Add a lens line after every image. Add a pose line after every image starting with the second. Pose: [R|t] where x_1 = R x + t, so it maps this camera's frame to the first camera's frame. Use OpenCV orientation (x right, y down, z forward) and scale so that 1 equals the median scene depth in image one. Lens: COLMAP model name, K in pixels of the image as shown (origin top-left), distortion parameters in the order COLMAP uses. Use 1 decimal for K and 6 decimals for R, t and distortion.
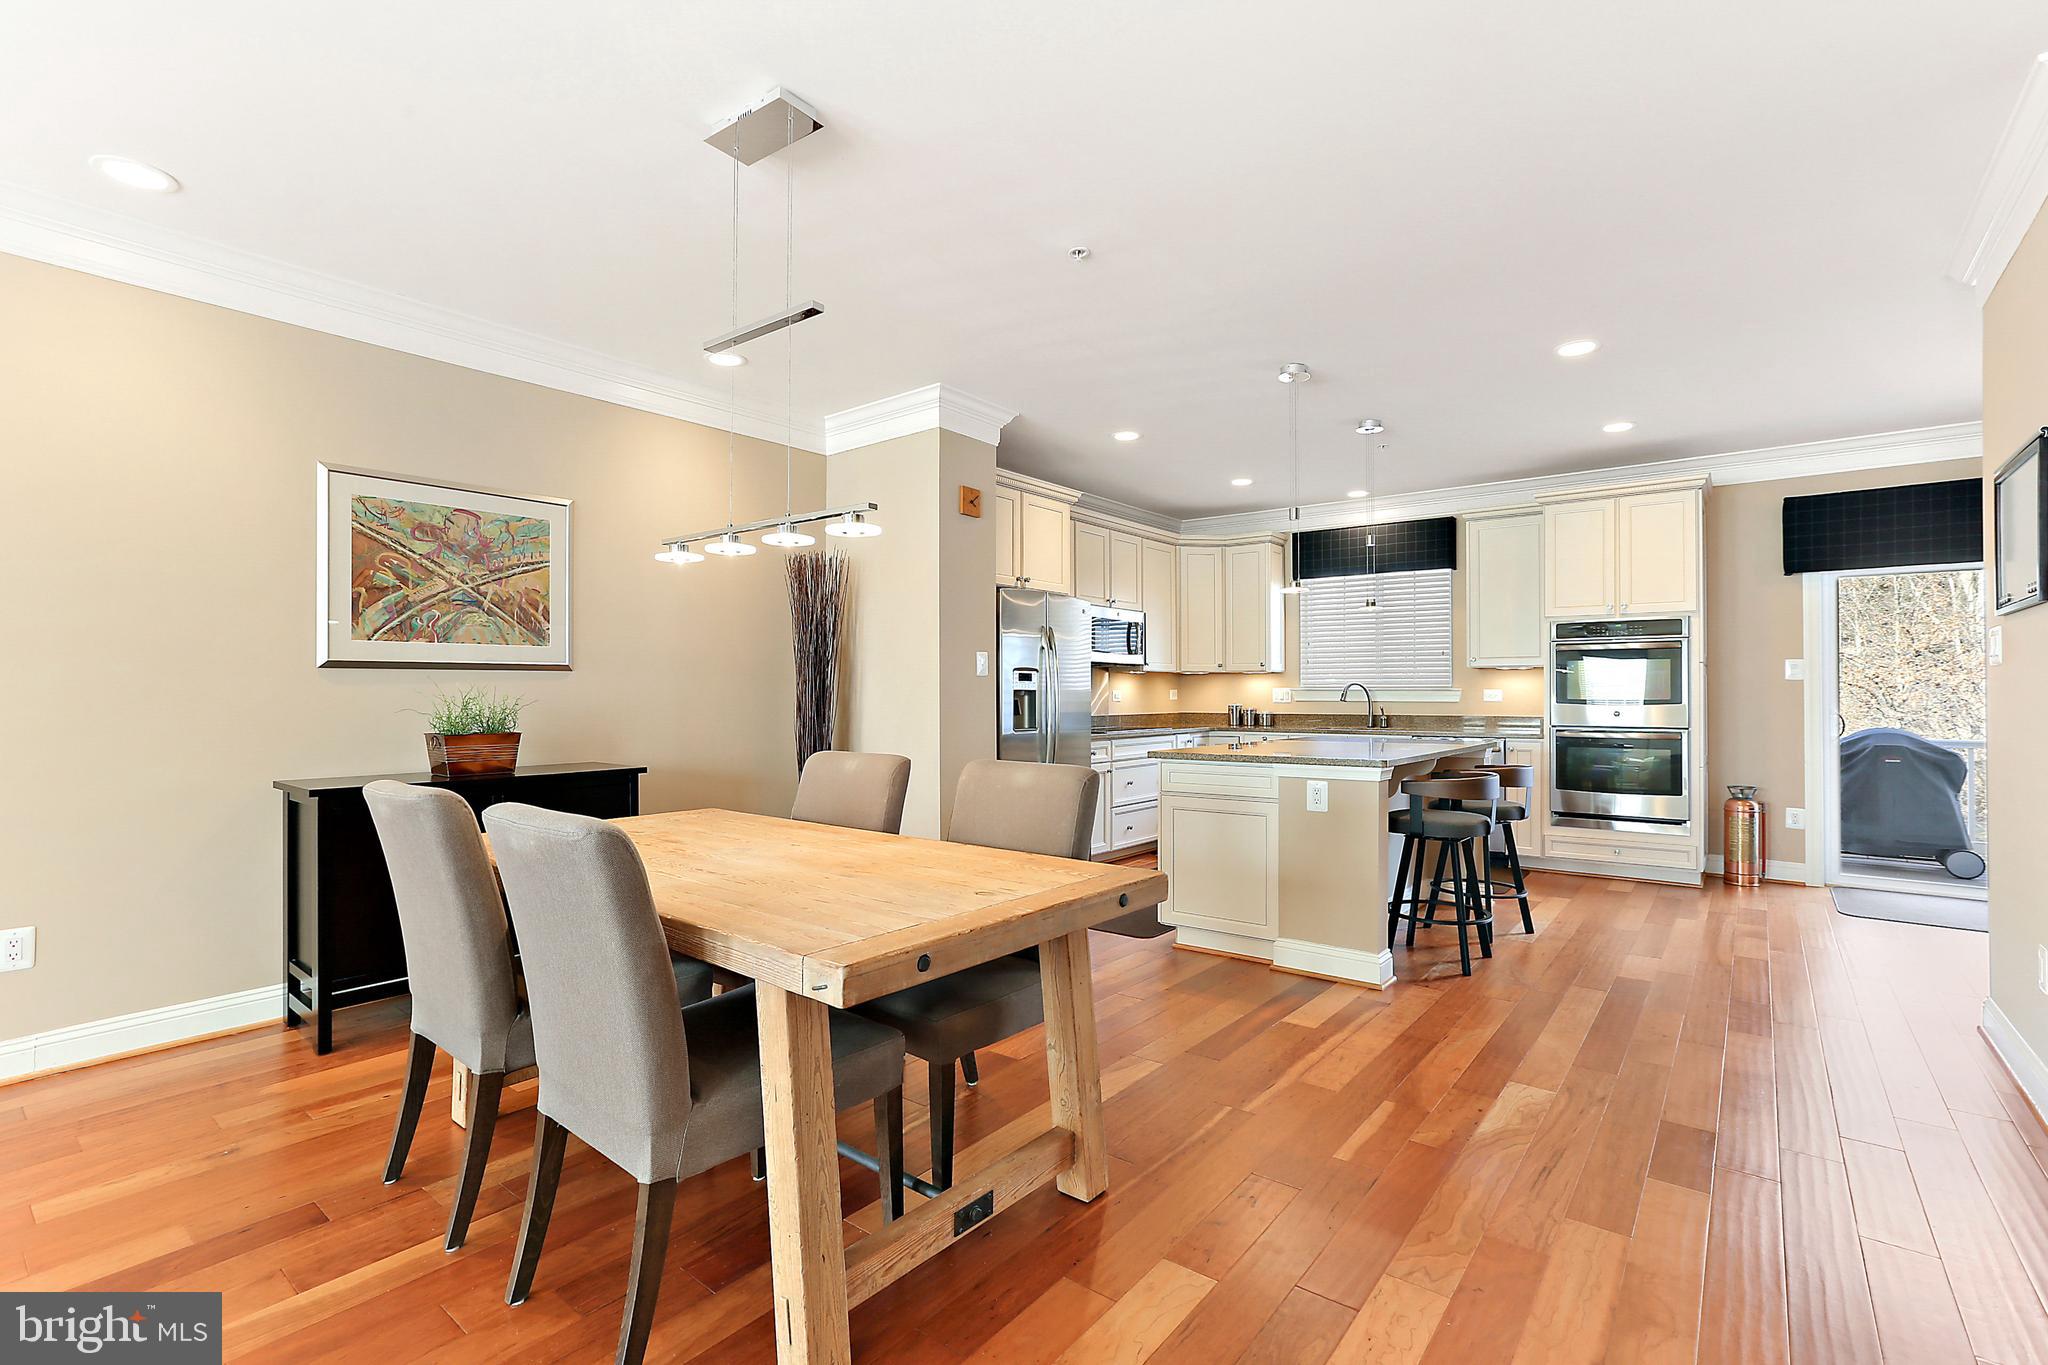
lens RADIAL K [[914.3, 0, 1024.0], [0, 914.3, 682.5], [0, 0, 1]] dist [-0.016770, 0.000268]
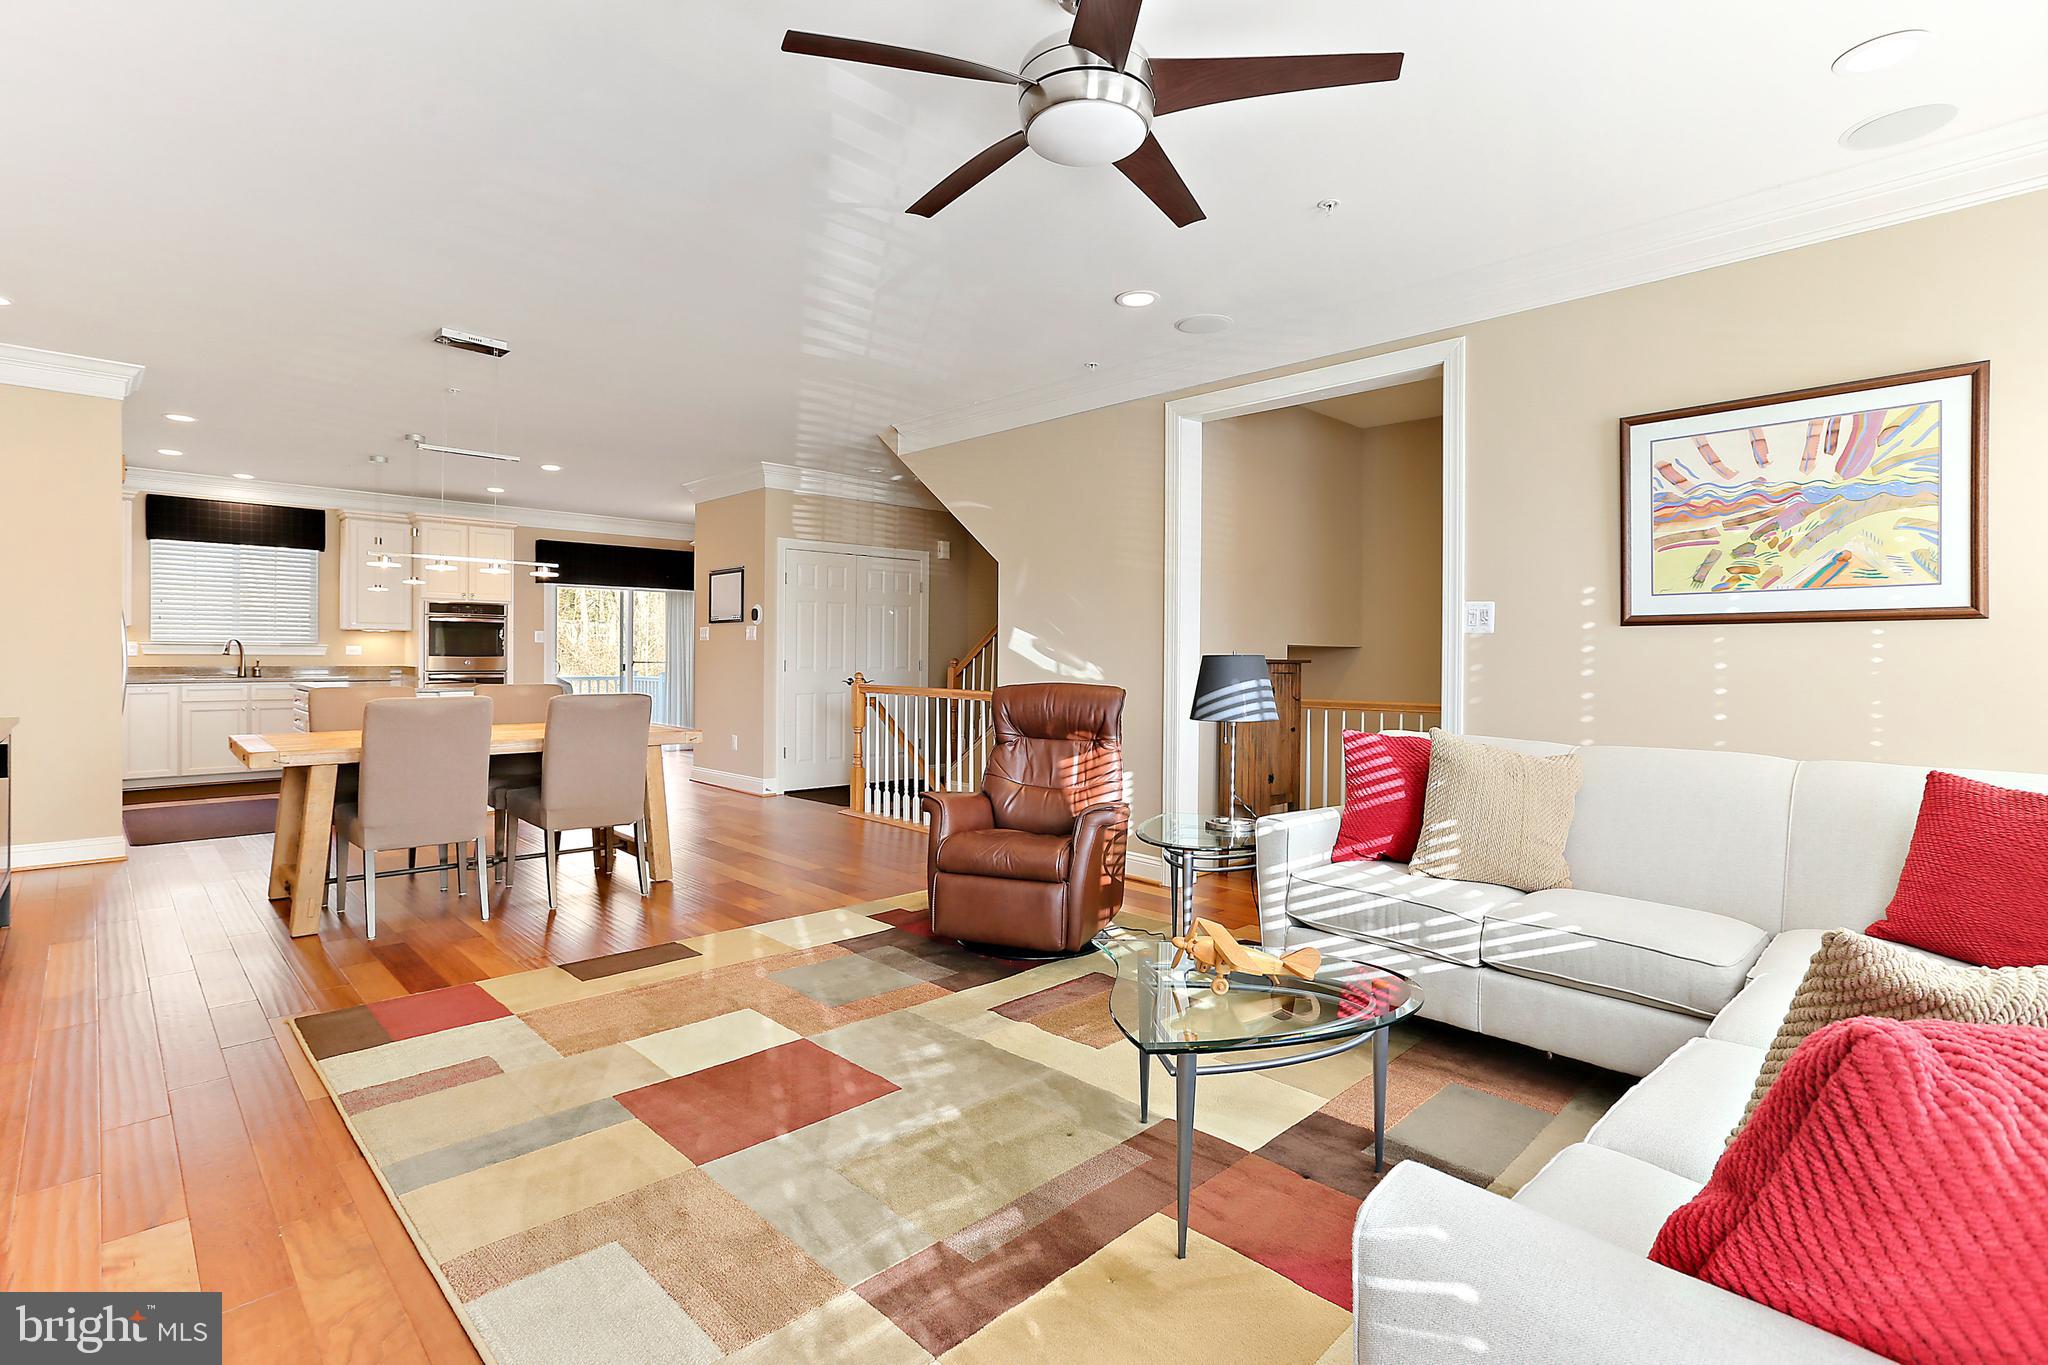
lens RADIAL K [[955.4, 0, 1021.0], [0, 955.4, 654.3], [0, 0, 1]] dist [0.001918, 0.000715]
pose [[0.122115, 0.002490, 0.992513, -0.904011], [-0.019853, 0.999803, -0.000066, 0.000968], [-0.992317, -0.019696, 0.122140, -0.169143]]
